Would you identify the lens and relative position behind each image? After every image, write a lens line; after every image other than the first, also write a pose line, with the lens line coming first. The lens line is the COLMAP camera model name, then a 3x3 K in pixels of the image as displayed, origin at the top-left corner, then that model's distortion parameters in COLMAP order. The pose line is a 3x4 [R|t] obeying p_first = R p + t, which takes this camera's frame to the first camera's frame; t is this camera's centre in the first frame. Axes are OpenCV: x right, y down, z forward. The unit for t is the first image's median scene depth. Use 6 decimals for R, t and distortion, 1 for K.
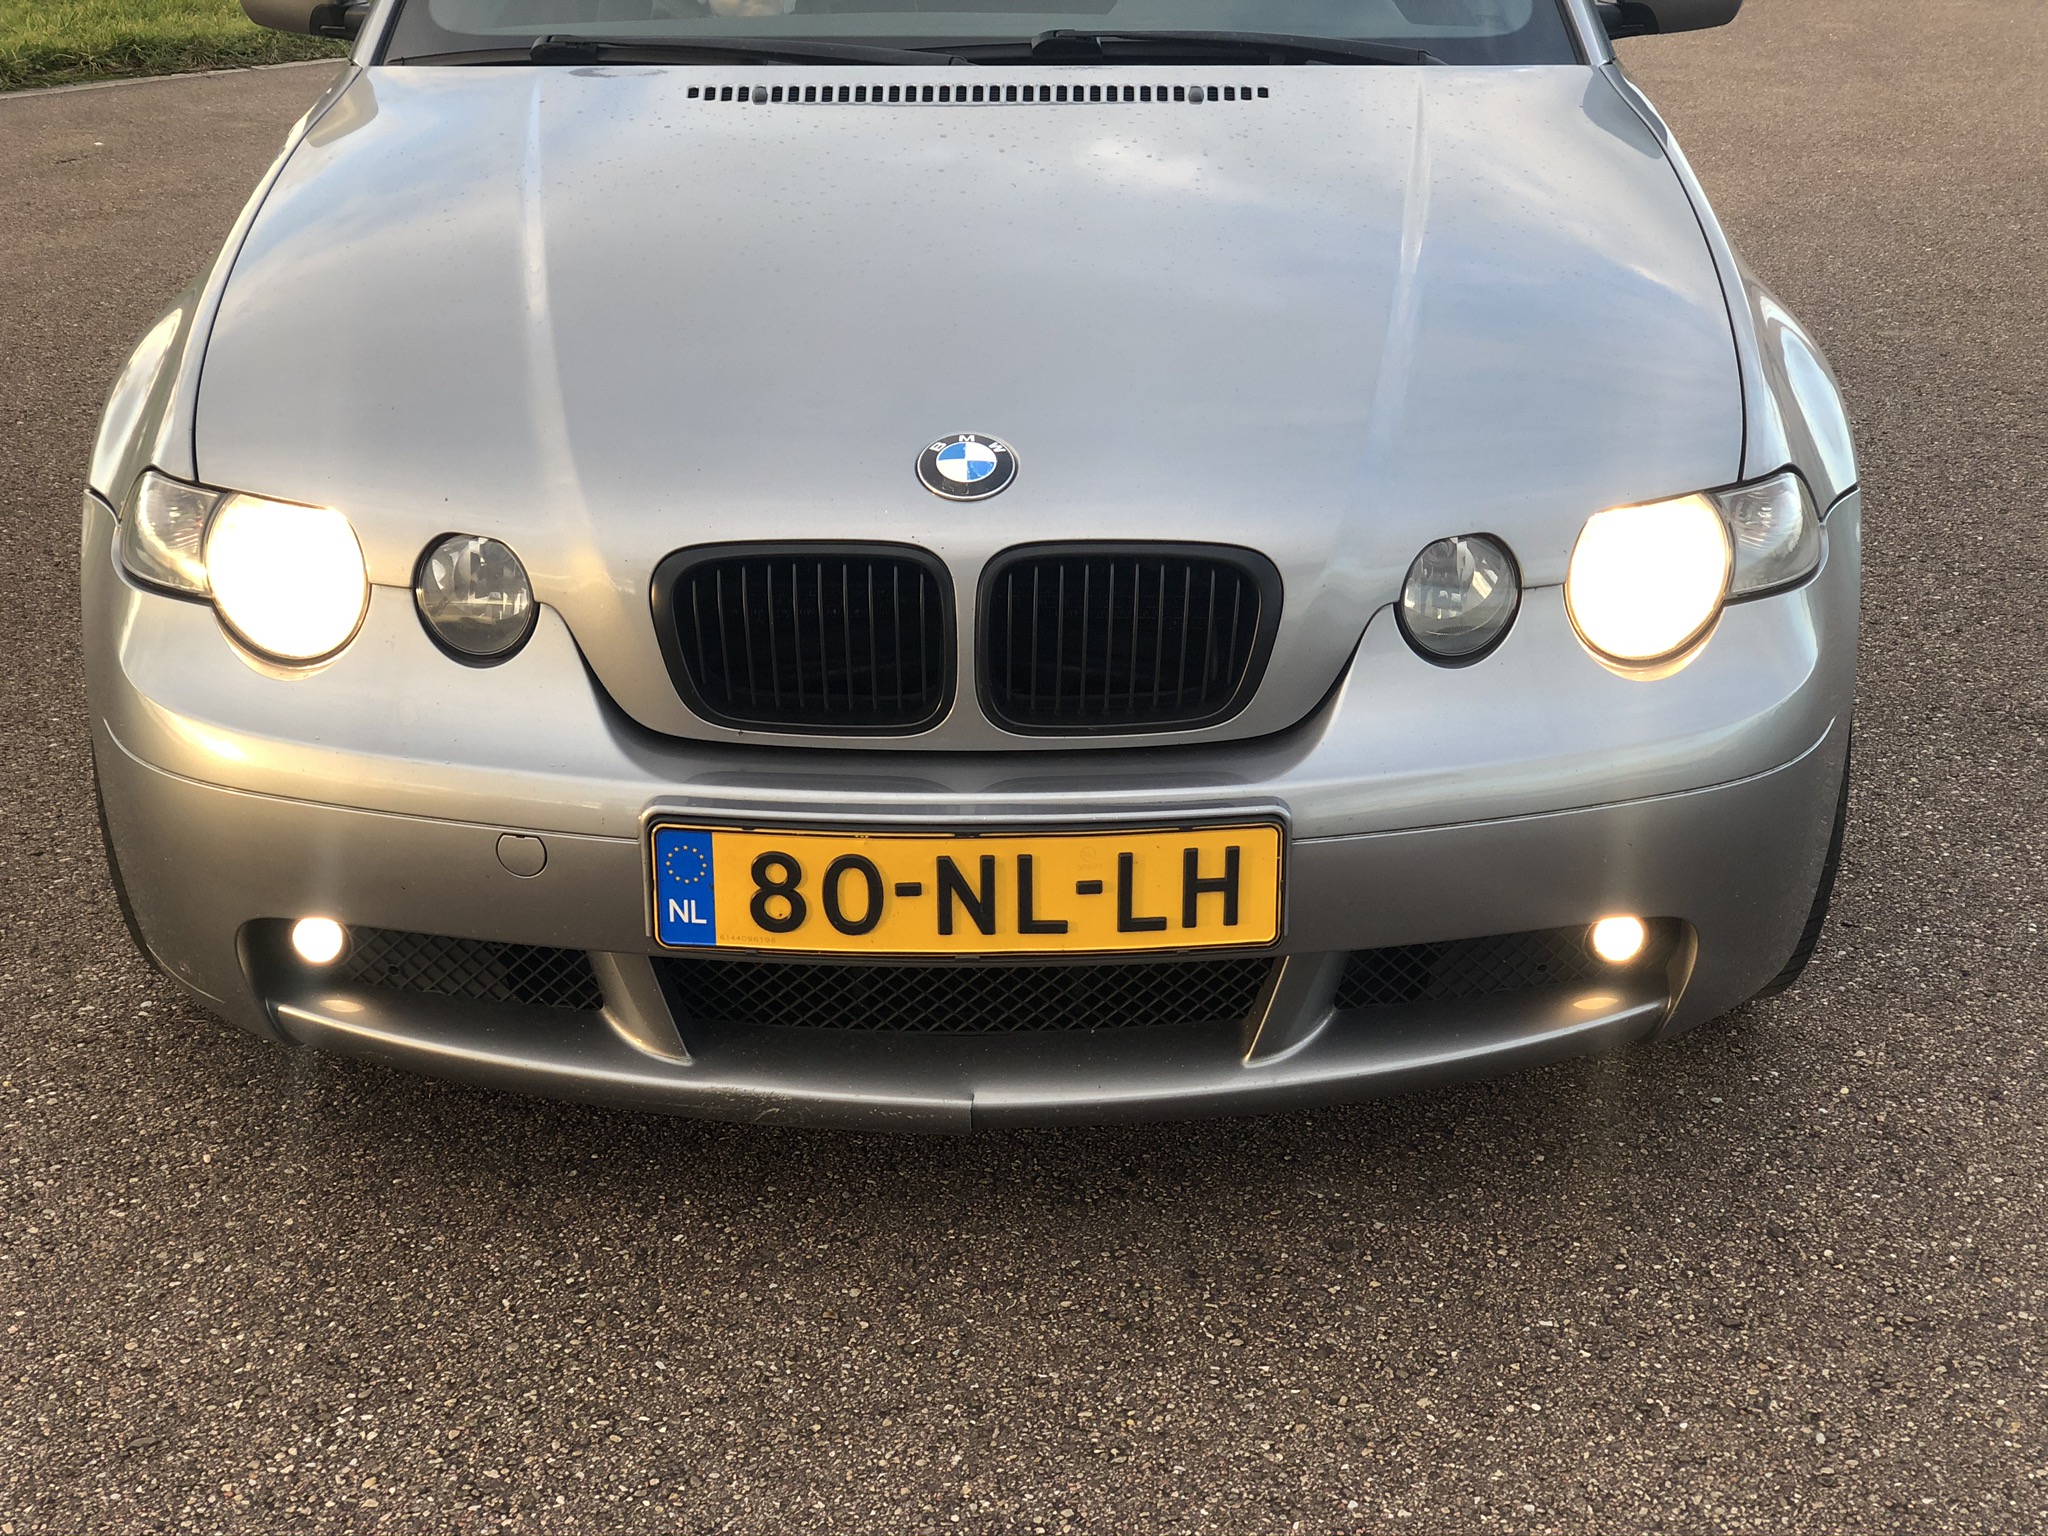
lens RADIAL K [[3087.1, 0, 1024.1], [0, 3087.1, 769.9], [0, 0, 1]] dist [-0.004204, 0.000000]
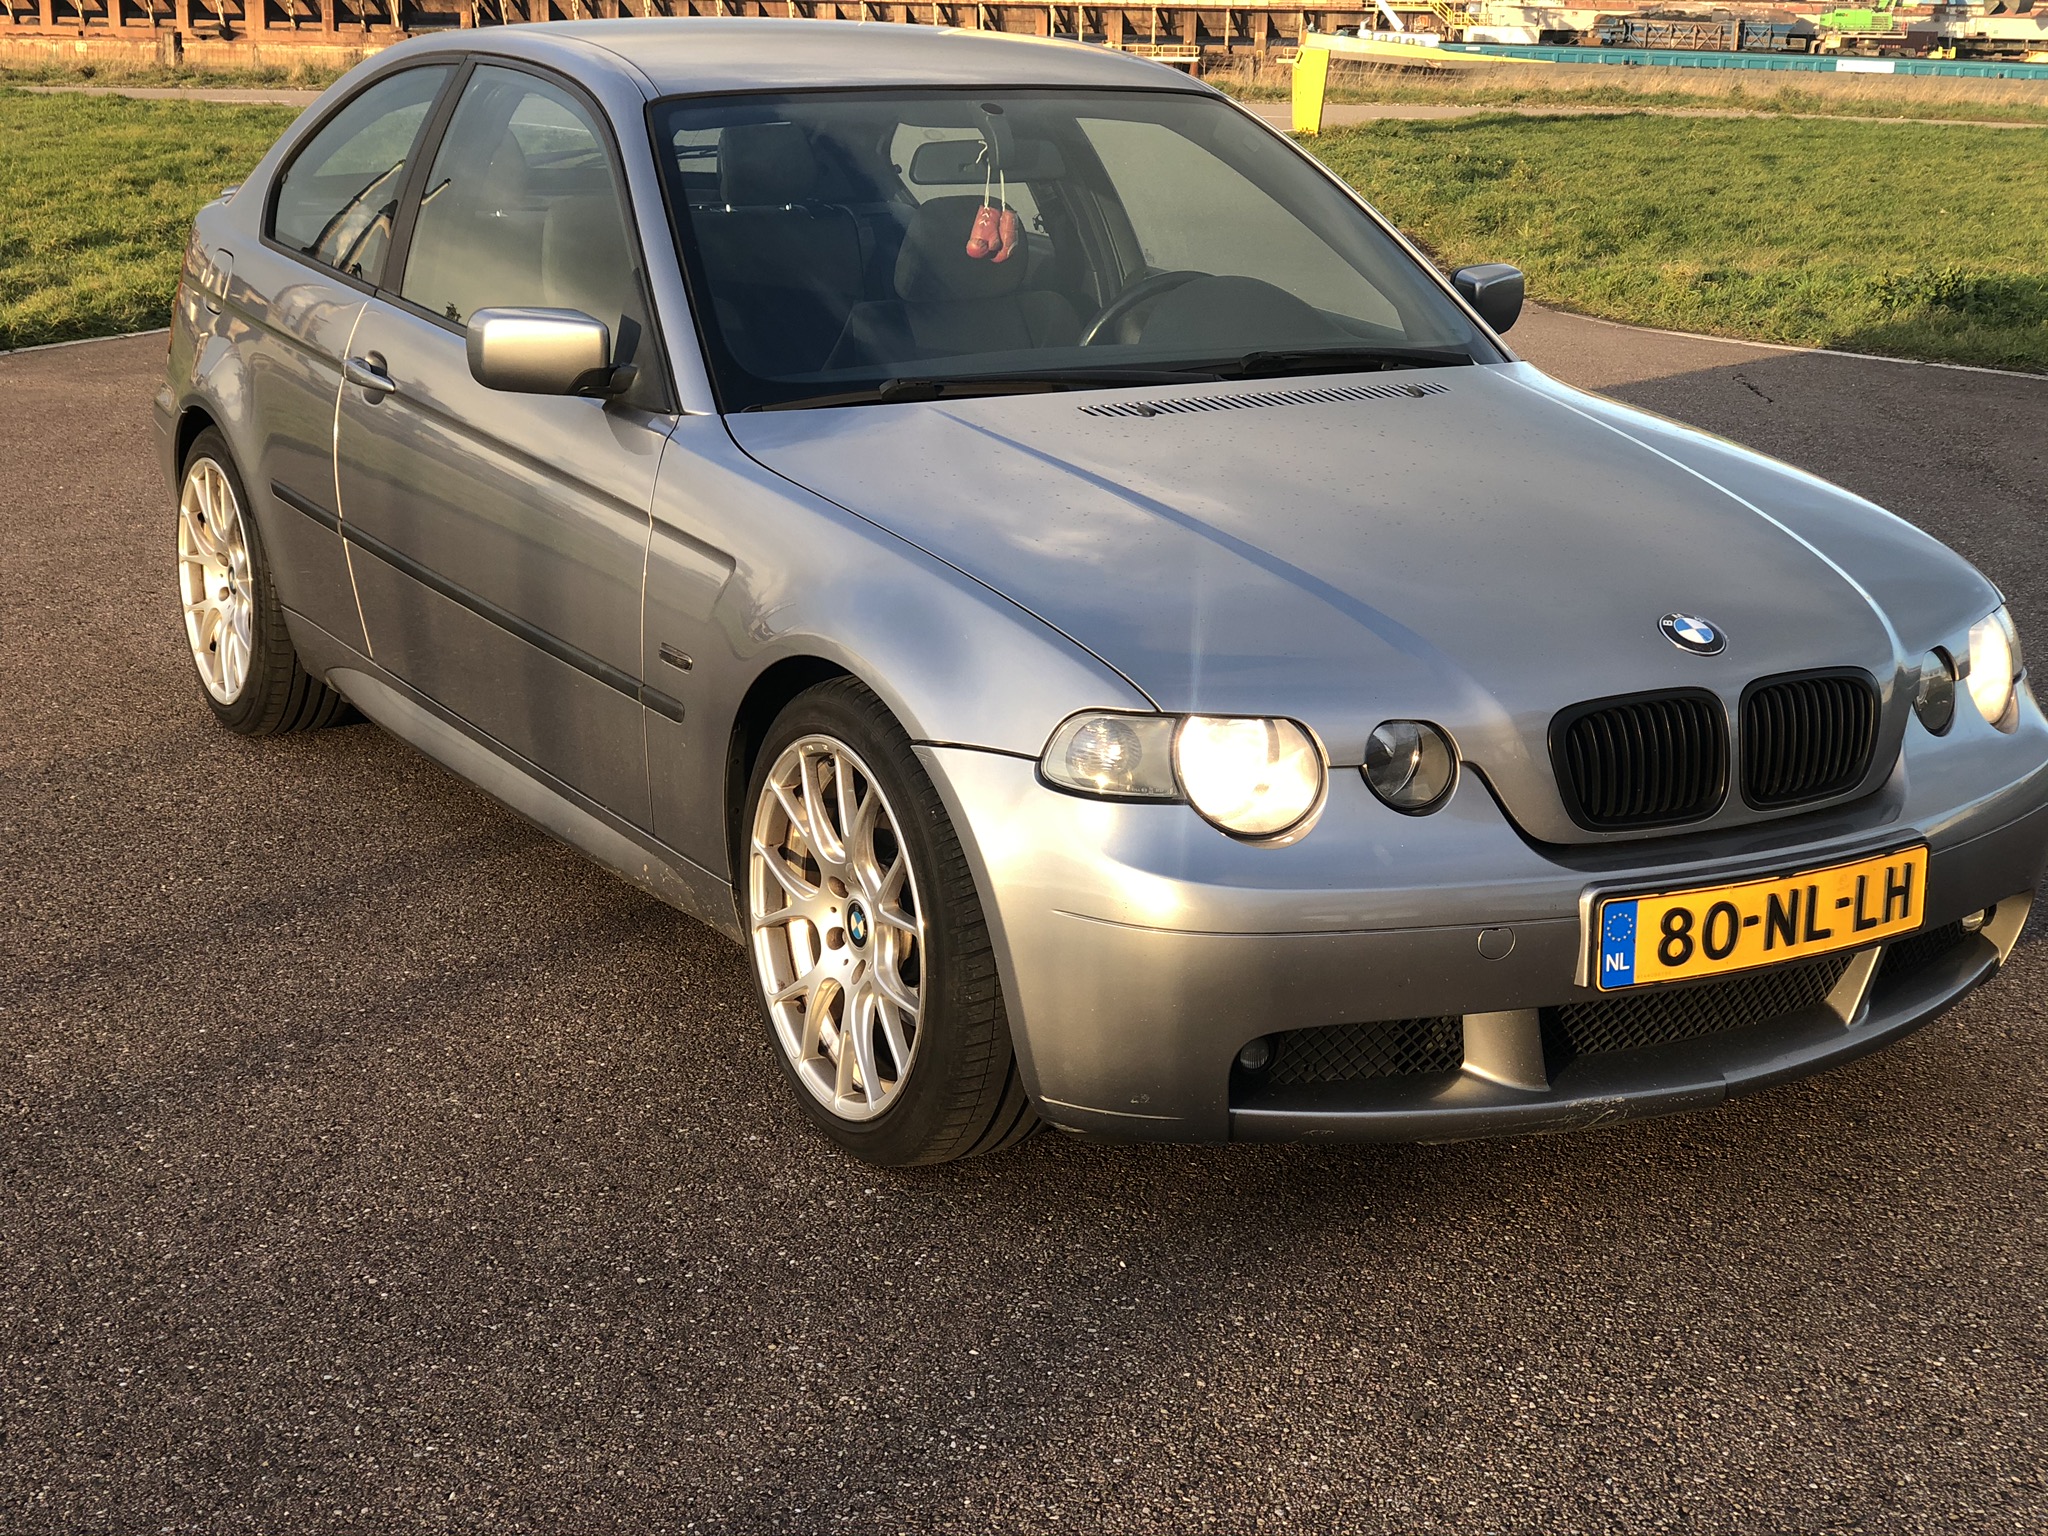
lens RADIAL K [[3087.1, 0, 1023.7], [0, 3087.1, 766.5], [0, 0, 1]] dist [-0.004204, 0.000000]
pose [[0.878578, -0.118197, 0.462741, -0.987810], [0.168723, 0.983231, -0.069199, 0.010218], [-0.446803, 0.138872, 0.883788, -0.129508]]
